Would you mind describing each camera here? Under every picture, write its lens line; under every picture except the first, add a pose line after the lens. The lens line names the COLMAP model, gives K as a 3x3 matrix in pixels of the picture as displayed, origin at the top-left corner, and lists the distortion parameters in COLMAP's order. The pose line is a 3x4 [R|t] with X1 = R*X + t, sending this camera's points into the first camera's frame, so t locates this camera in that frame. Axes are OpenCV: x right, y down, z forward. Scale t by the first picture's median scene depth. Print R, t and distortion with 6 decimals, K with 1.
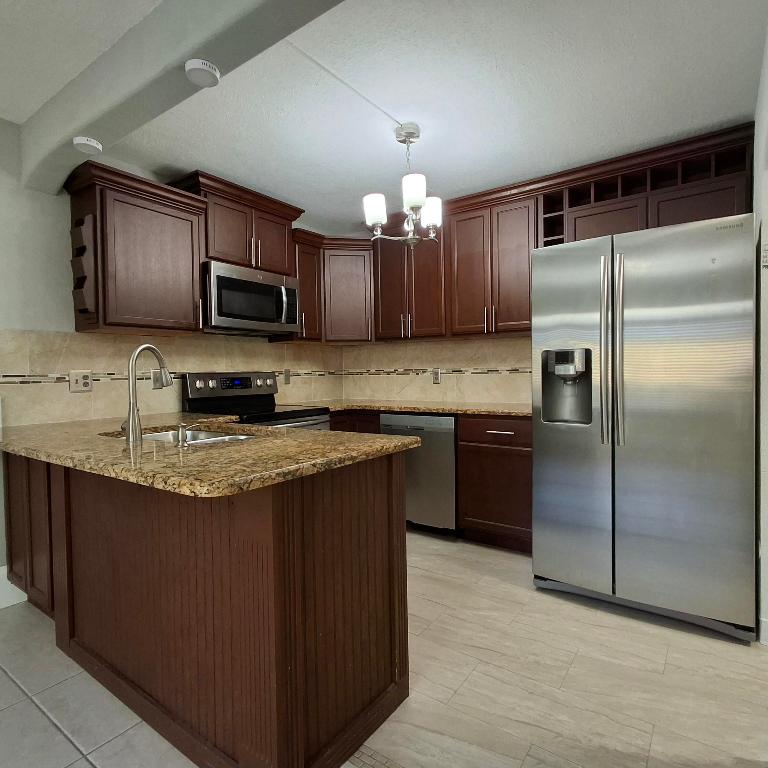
lens RADIAL K [[474.2, 0, 384.9], [0, 474.2, 384.9], [0, 0, 1]] dist [-0.007200, 0.005028]
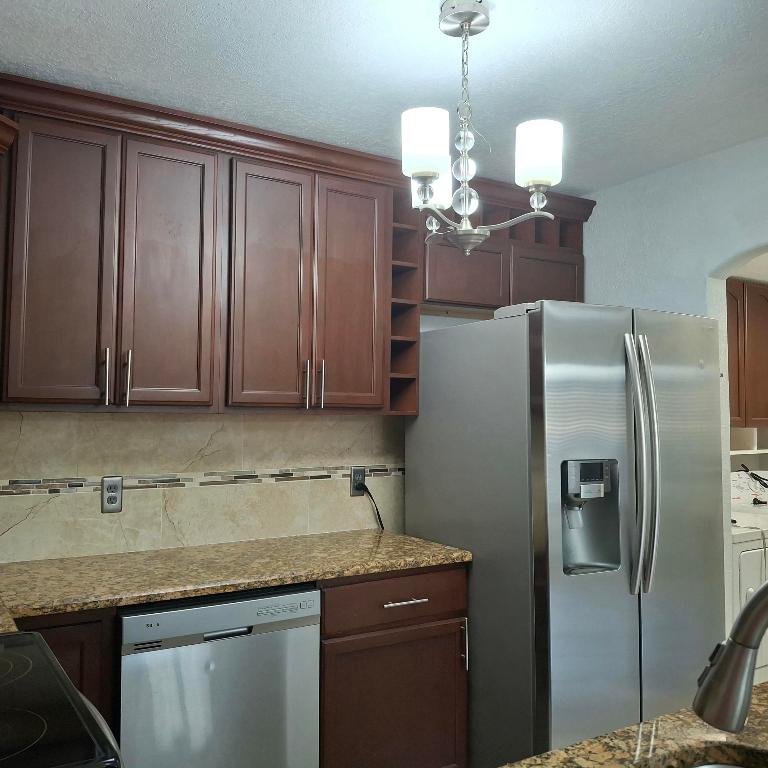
lens RADIAL K [[759.1, 0, 390.9], [0, 759.1, 366.7], [0, 0, 1]] dist [0.031320, 0.000000]
pose [[0.376302, 0.074876, 0.923467, -0.505689], [0.014846, 0.996114, -0.086815, -0.080127], [-0.926378, 0.046378, 0.373728, 0.592181]]
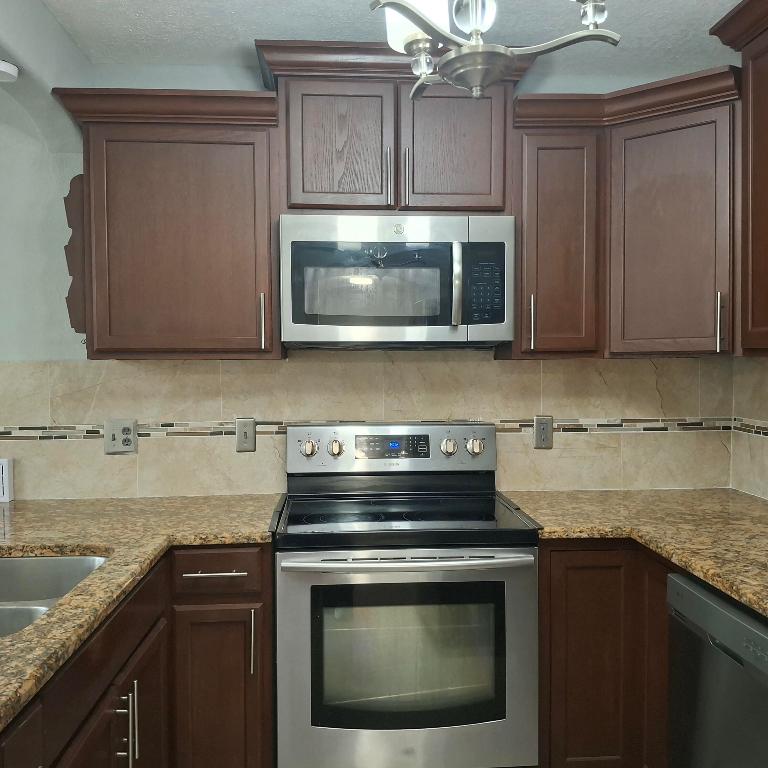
lens RADIAL K [[759.1, 0, 386.6], [0, 759.1, 394.7], [0, 0, 1]] dist [0.031320, 0.000000]
pose [[0.637464, 0.045793, -0.769118, 0.293719], [-0.026351, 0.998944, 0.037637, -0.088668], [0.770030, -0.003725, 0.637997, 0.491350]]
